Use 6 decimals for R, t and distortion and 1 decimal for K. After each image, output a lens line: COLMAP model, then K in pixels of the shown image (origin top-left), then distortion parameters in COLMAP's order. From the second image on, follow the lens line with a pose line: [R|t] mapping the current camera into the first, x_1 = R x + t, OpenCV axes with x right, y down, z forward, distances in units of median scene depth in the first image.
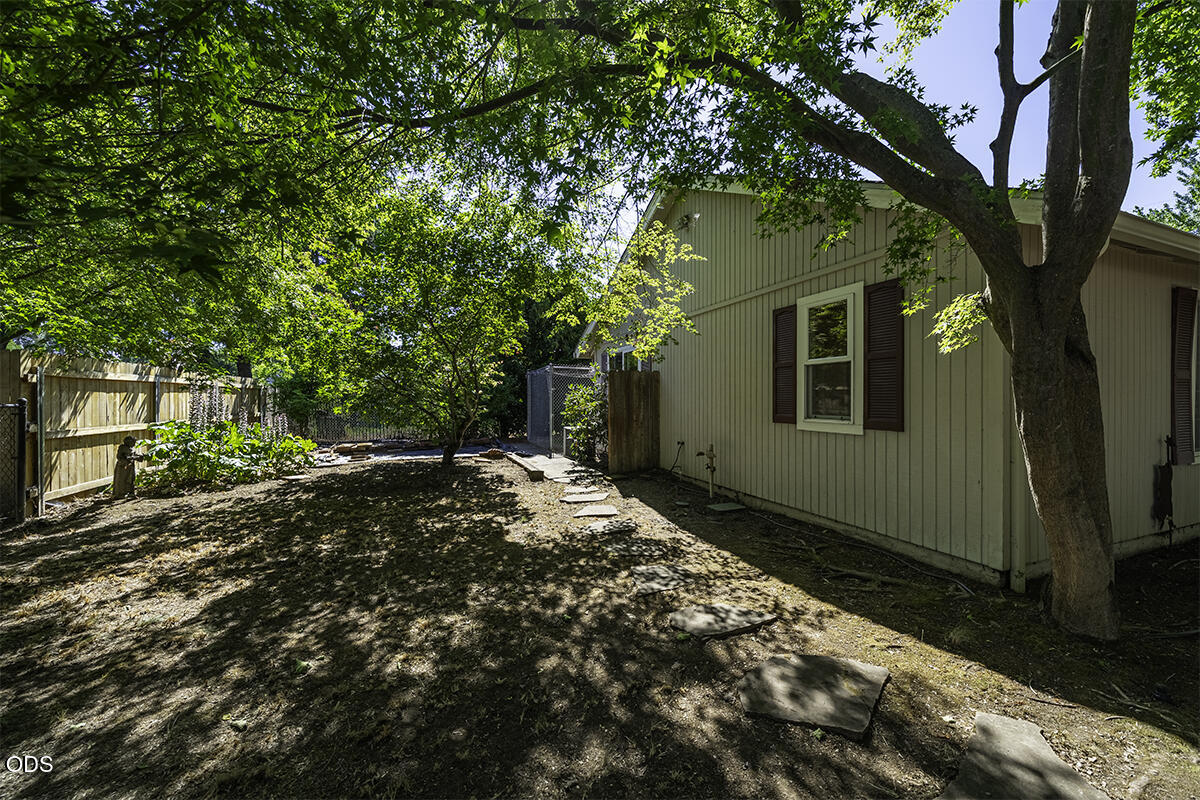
lens RADIAL K [[434.8, 0, 598.0], [0, 434.8, 398.7], [0, 0, 1]] dist [-0.019587, -0.000114]
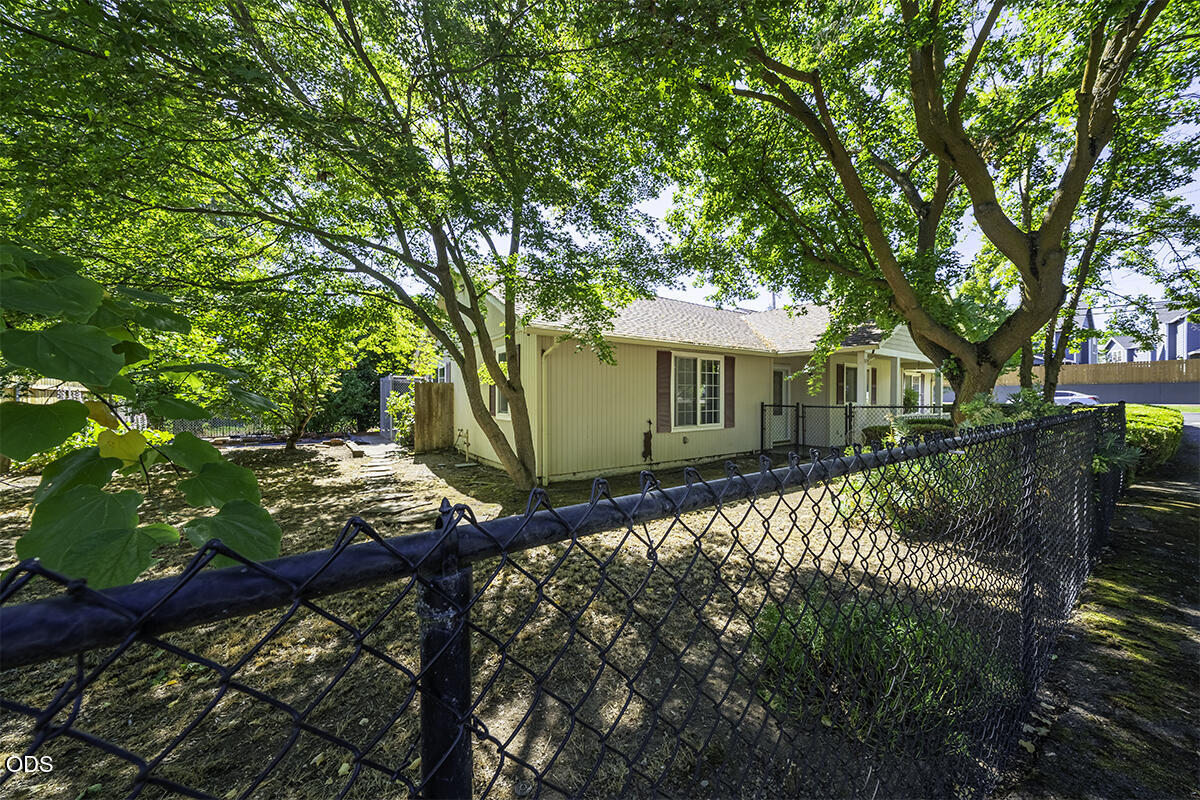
lens RADIAL K [[409.0, 0, 603.8], [0, 409.0, 403.3], [0, 0, 1]] dist [0.001039, -0.000162]
pose [[0.971300, -0.002615, 0.237844, 0.369393], [-0.000058, 0.999937, 0.011232, -0.010364], [-0.237859, -0.010924, 0.971238, -0.592576]]
